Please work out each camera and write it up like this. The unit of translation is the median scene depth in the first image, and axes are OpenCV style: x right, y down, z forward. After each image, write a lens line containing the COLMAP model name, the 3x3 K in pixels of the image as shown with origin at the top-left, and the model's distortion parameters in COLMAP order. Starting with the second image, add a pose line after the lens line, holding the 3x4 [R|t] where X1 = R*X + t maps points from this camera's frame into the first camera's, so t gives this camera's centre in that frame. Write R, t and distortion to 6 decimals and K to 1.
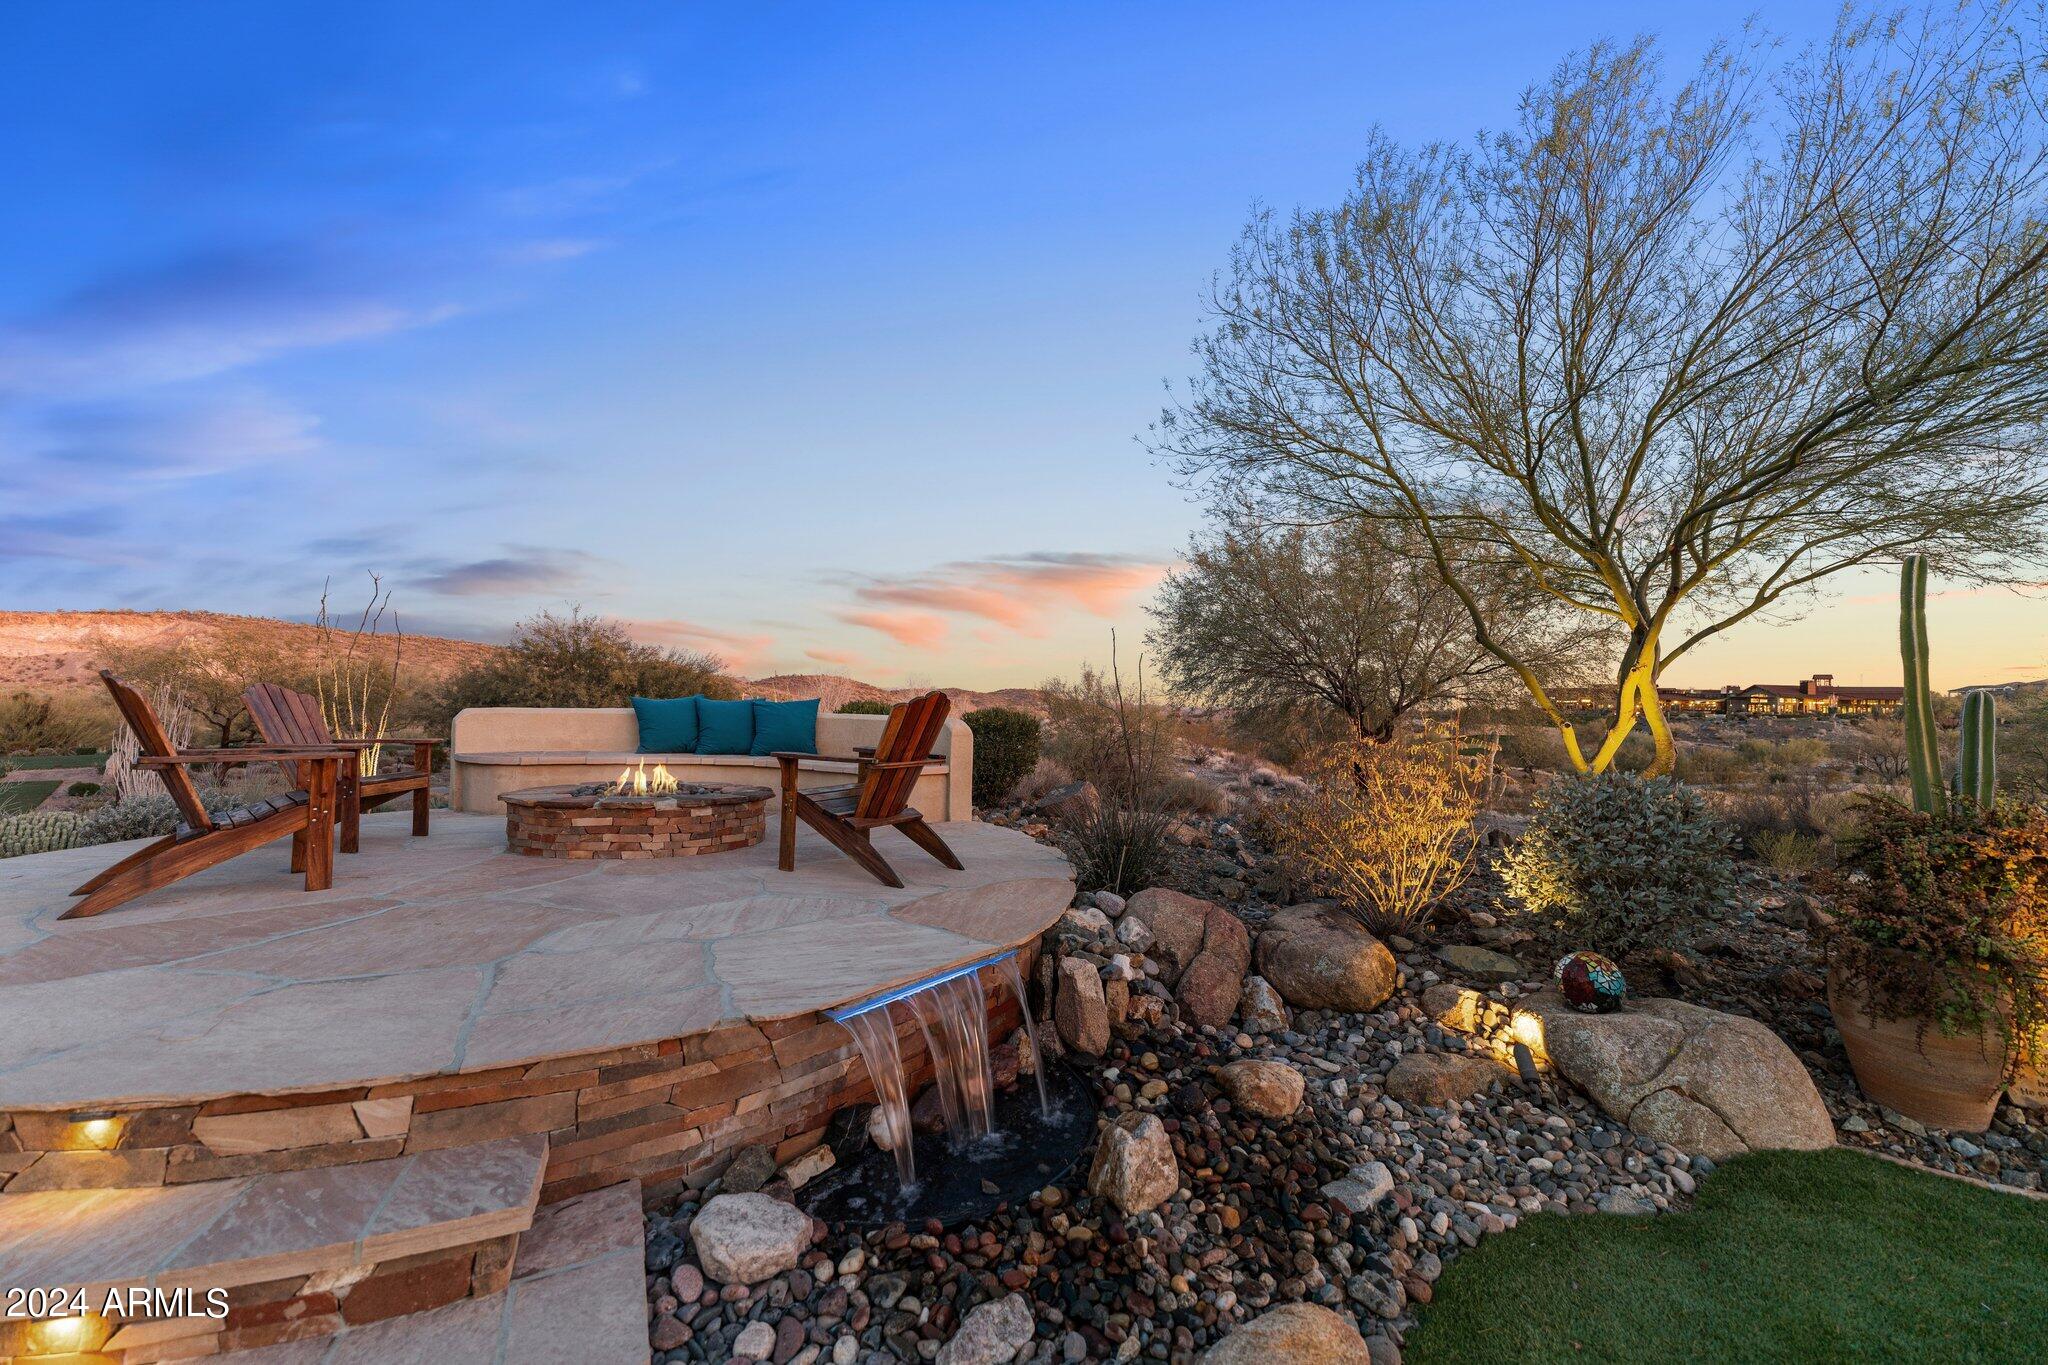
lens RADIAL K [[812.8, 0, 1024.0], [0, 812.8, 682.5], [0, 0, 1]] dist [-0.000270, -0.000223]
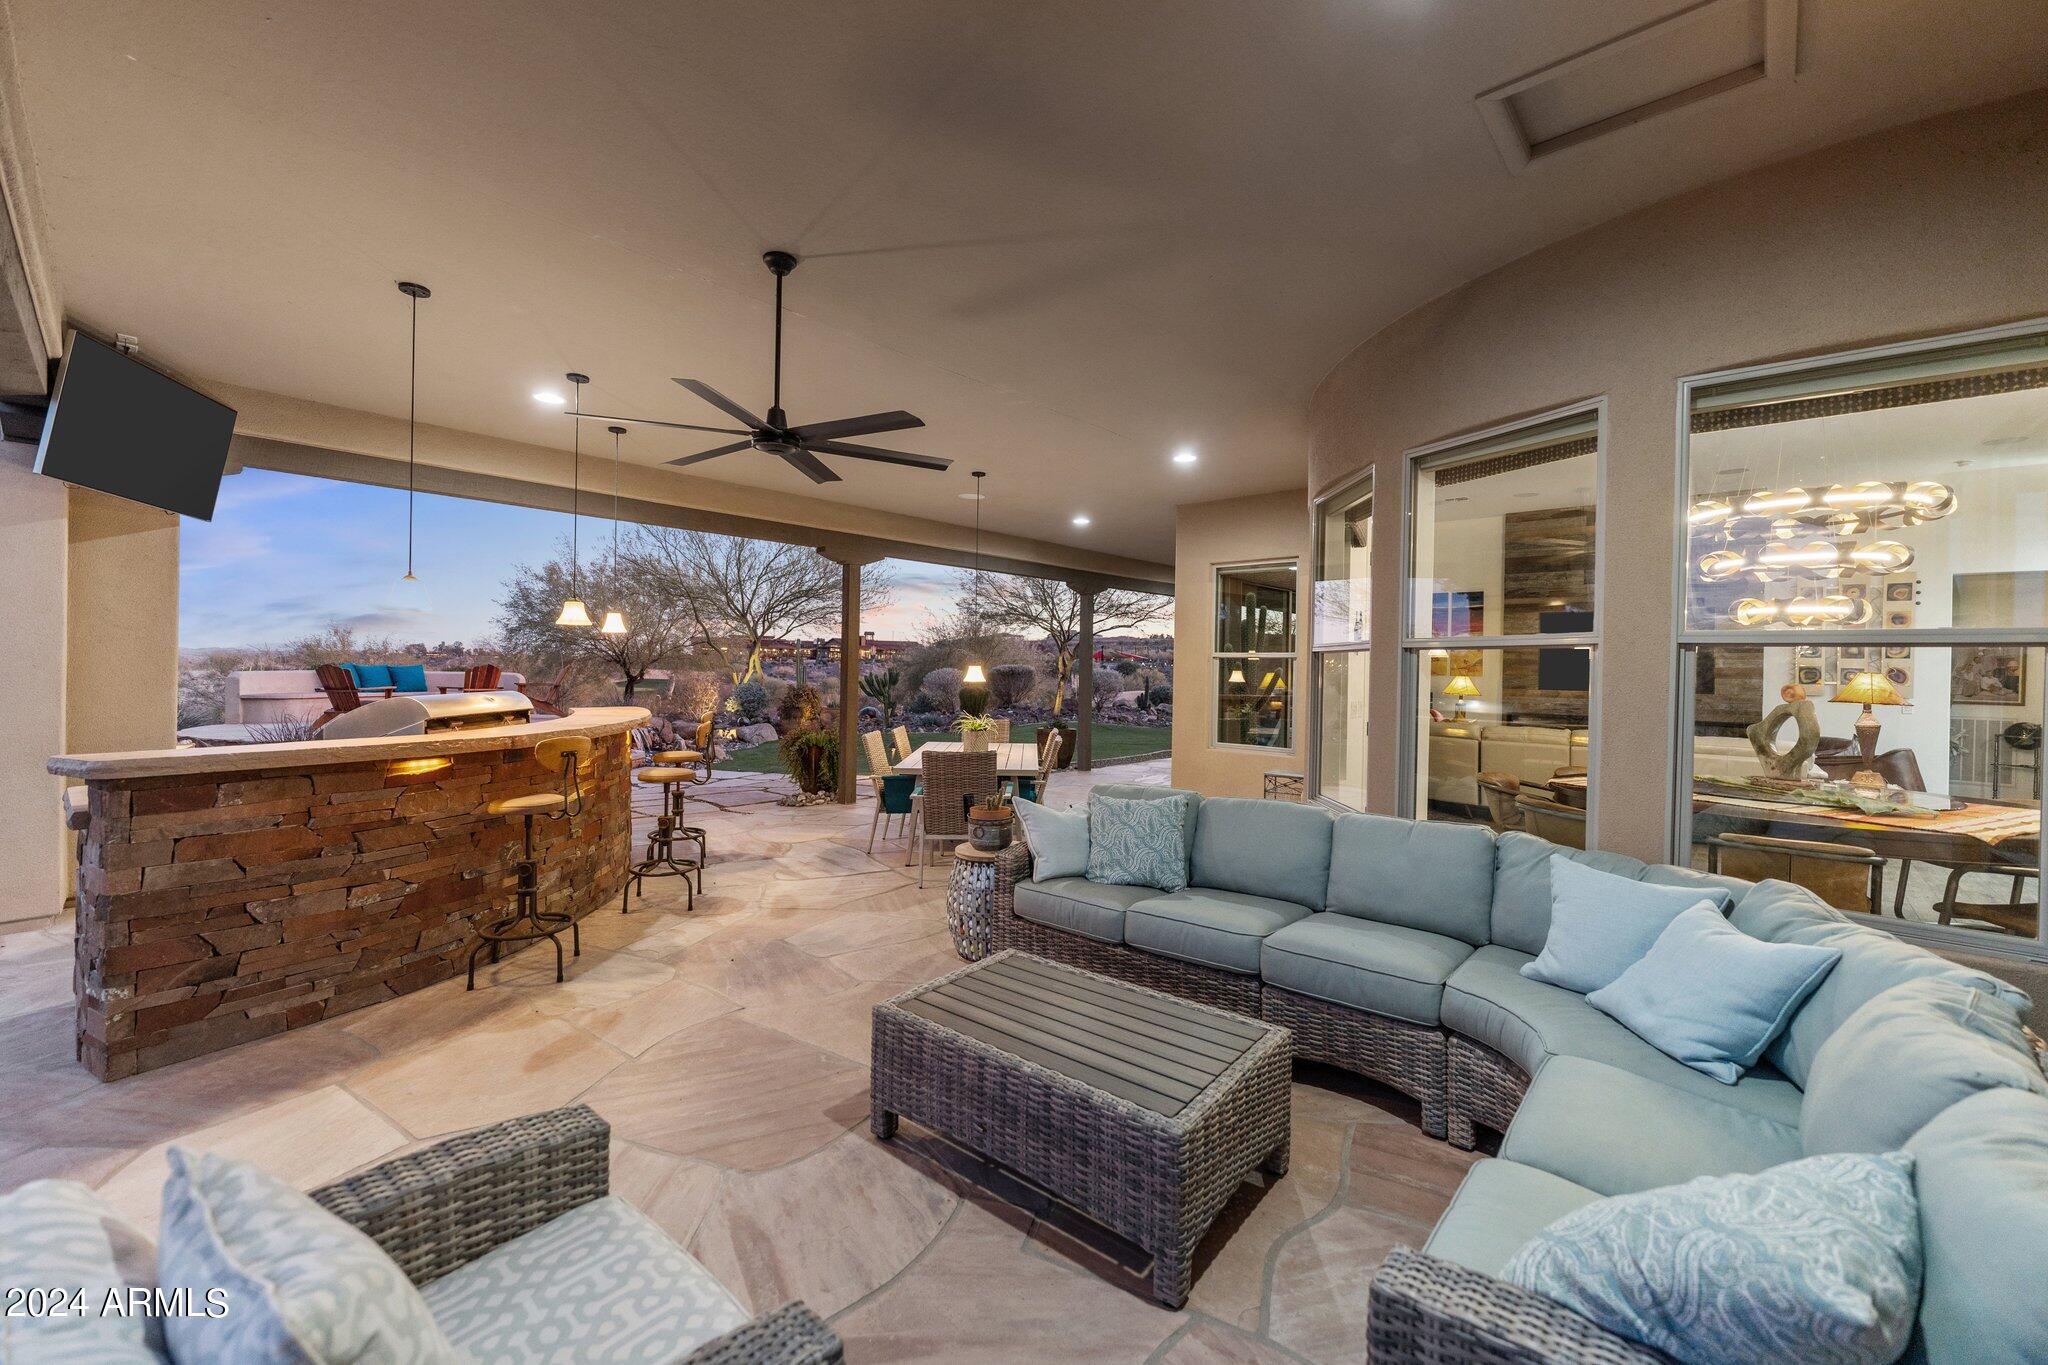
lens RADIAL K [[815.1, 0, 1022.2], [0, 815.1, 671.5], [0, 0, 1]] dist [0.000834, -0.000020]
pose [[0.575524, -0.014090, 0.817664, -1.799374], [-0.029641, 0.998835, 0.038075, -0.145024], [-0.817248, -0.046149, 0.574436, -2.438806]]
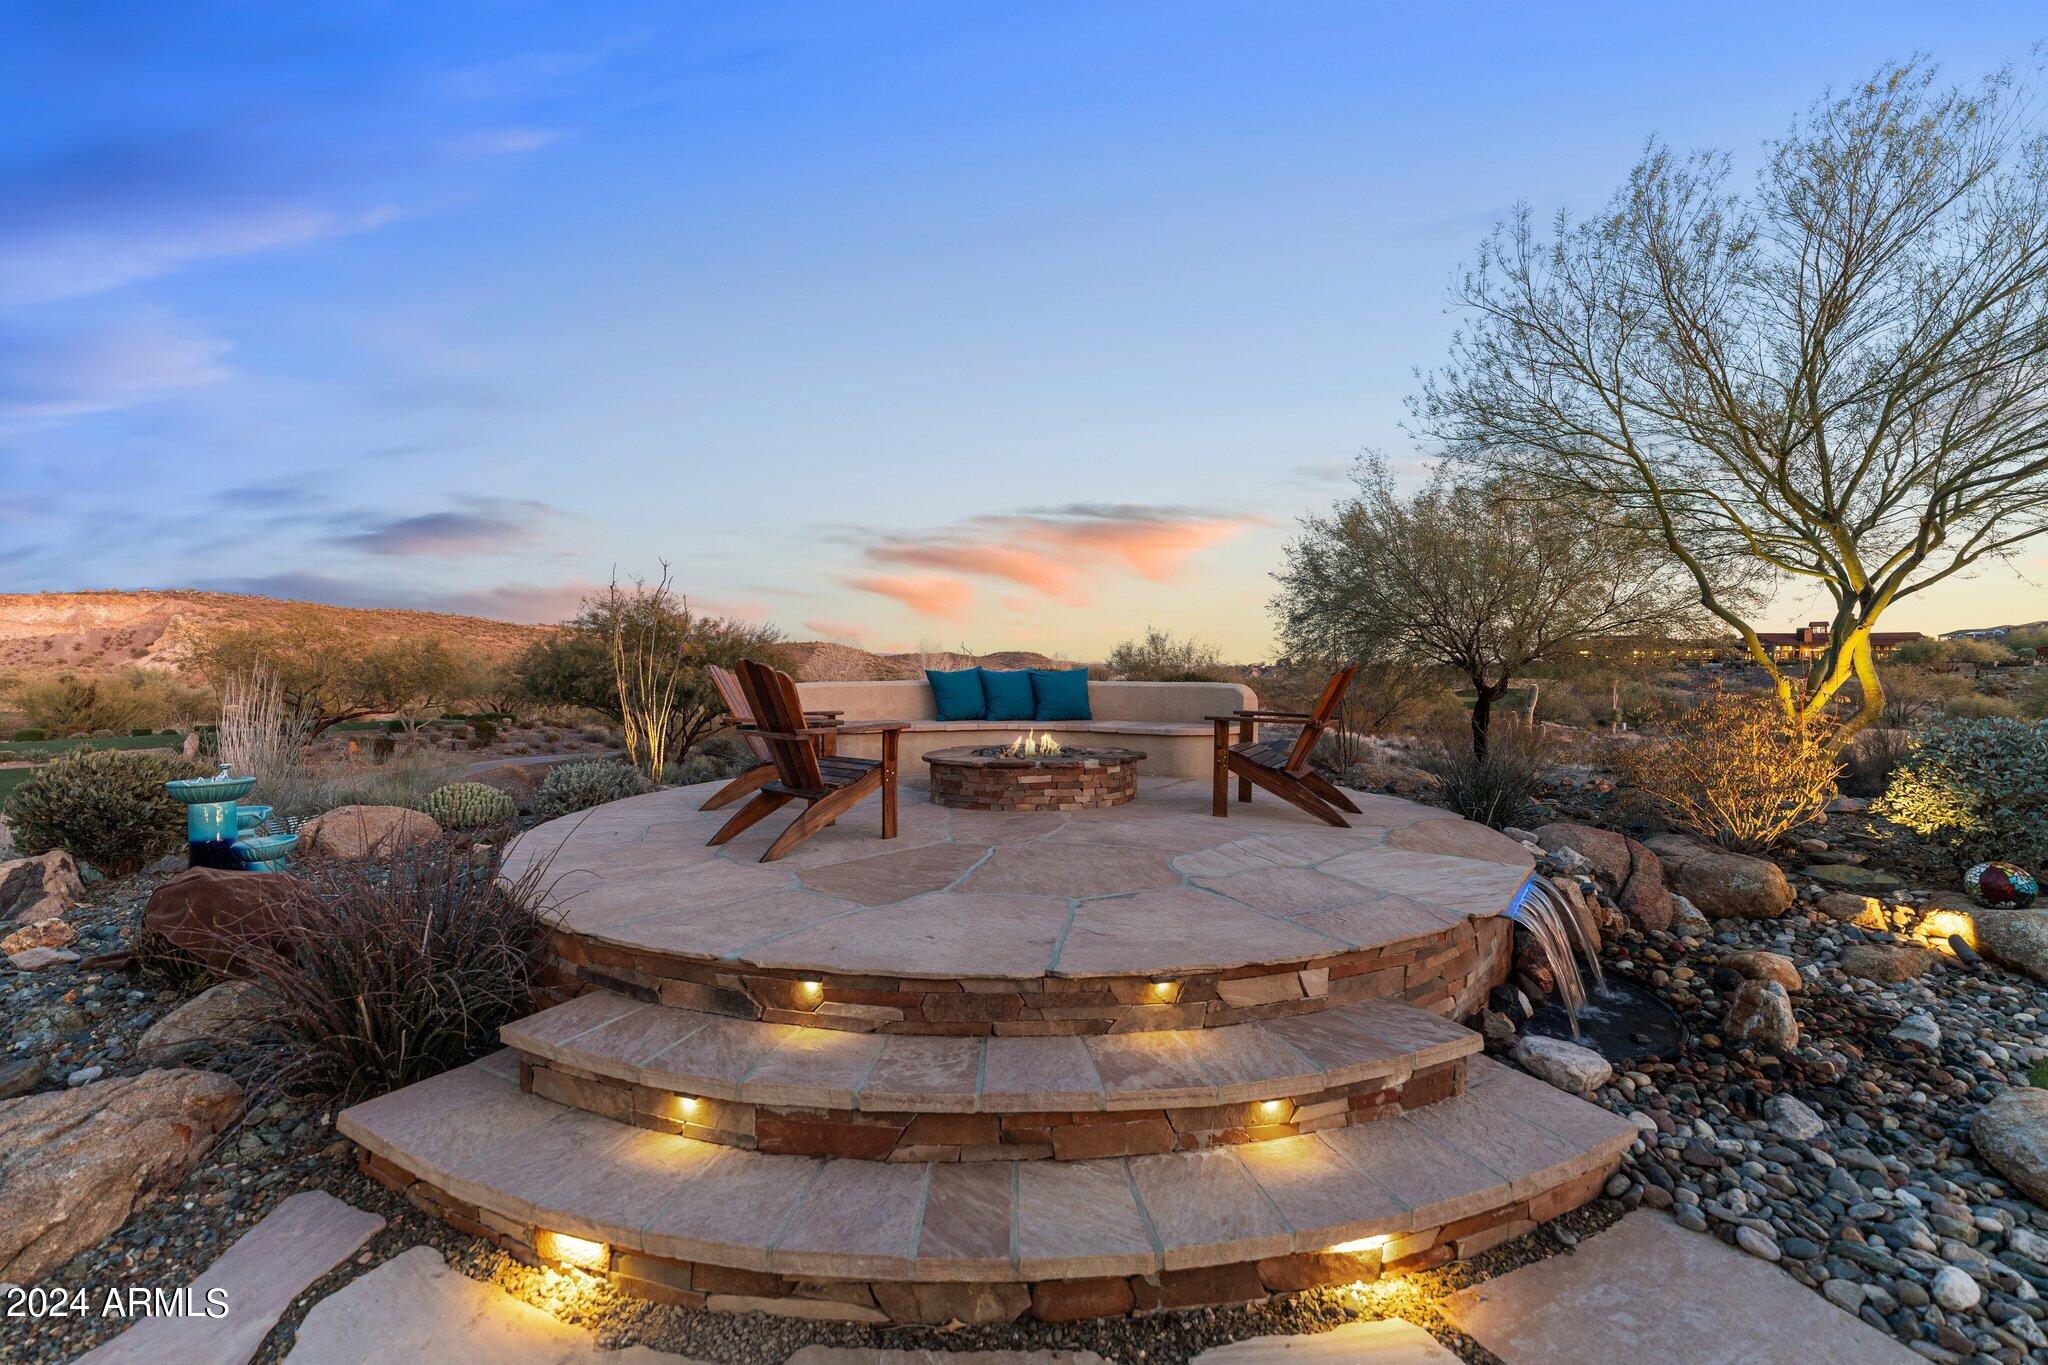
lens RADIAL K [[814.5, 0, 1019.5], [0, 814.5, 682.2], [0, 0, 1]] dist [-0.000808, -0.000124]
pose [[0.999790, -0.020050, 0.004345, -0.579749], [0.019832, 0.998770, 0.045445, -0.020950], [-0.005251, -0.045349, 0.998957, -0.160340]]
